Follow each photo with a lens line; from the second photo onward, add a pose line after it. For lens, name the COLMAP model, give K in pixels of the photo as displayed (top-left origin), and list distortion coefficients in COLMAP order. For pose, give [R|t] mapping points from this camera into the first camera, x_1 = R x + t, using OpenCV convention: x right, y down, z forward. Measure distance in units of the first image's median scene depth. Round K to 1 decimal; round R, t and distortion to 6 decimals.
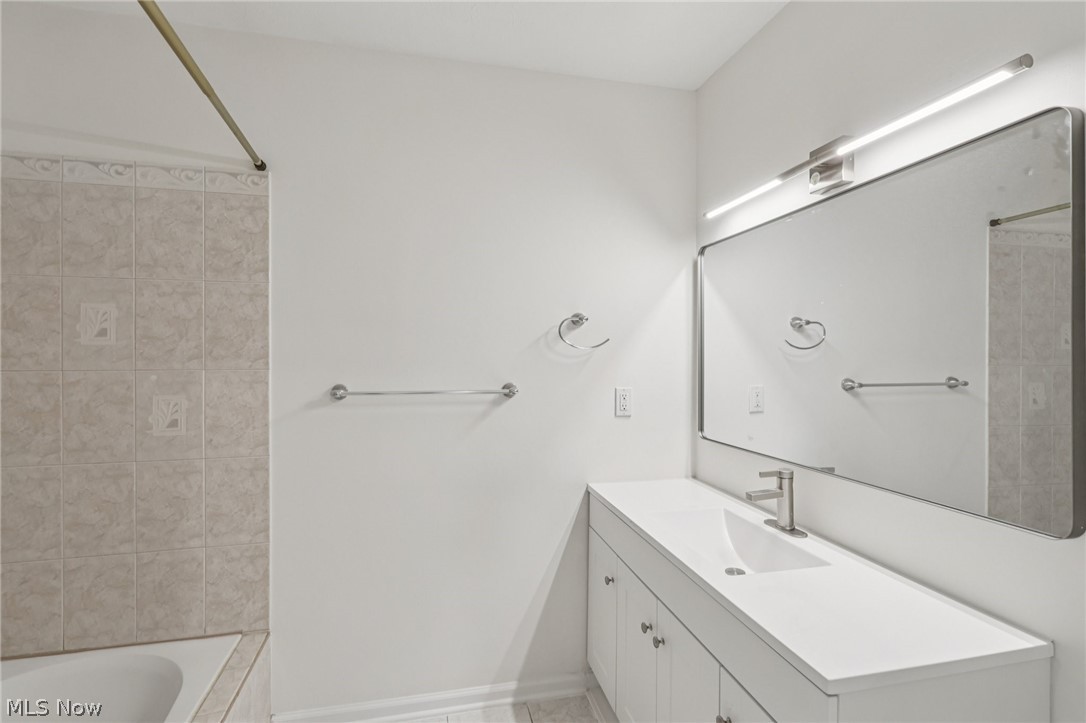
lens RADIAL K [[505.6, 0, 542.4], [0, 505.6, 357.8], [0, 0, 1]] dist [-0.003286, 0.001164]
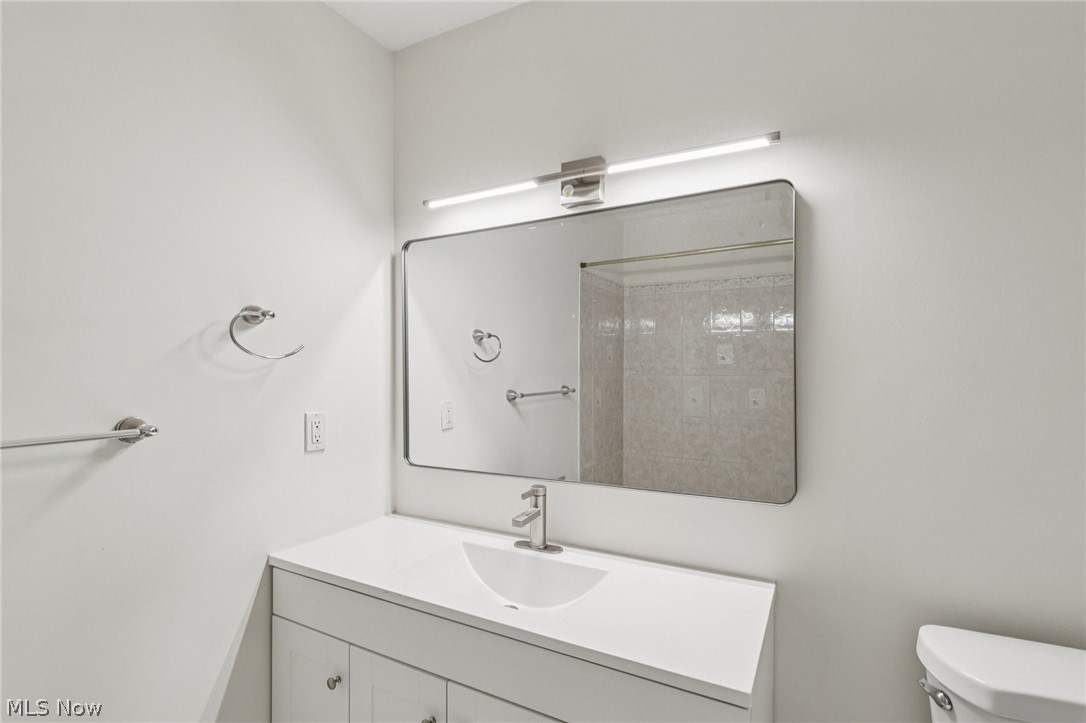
lens RADIAL K [[505.6, 0, 531.8], [0, 505.6, 375.6], [0, 0, 1]] dist [-0.003286, 0.001164]
pose [[0.660725, -0.012665, 0.750522, -0.189966], [0.005623, 0.999913, 0.011923, -0.001598], [-0.750607, -0.003657, 0.660738, 0.282850]]
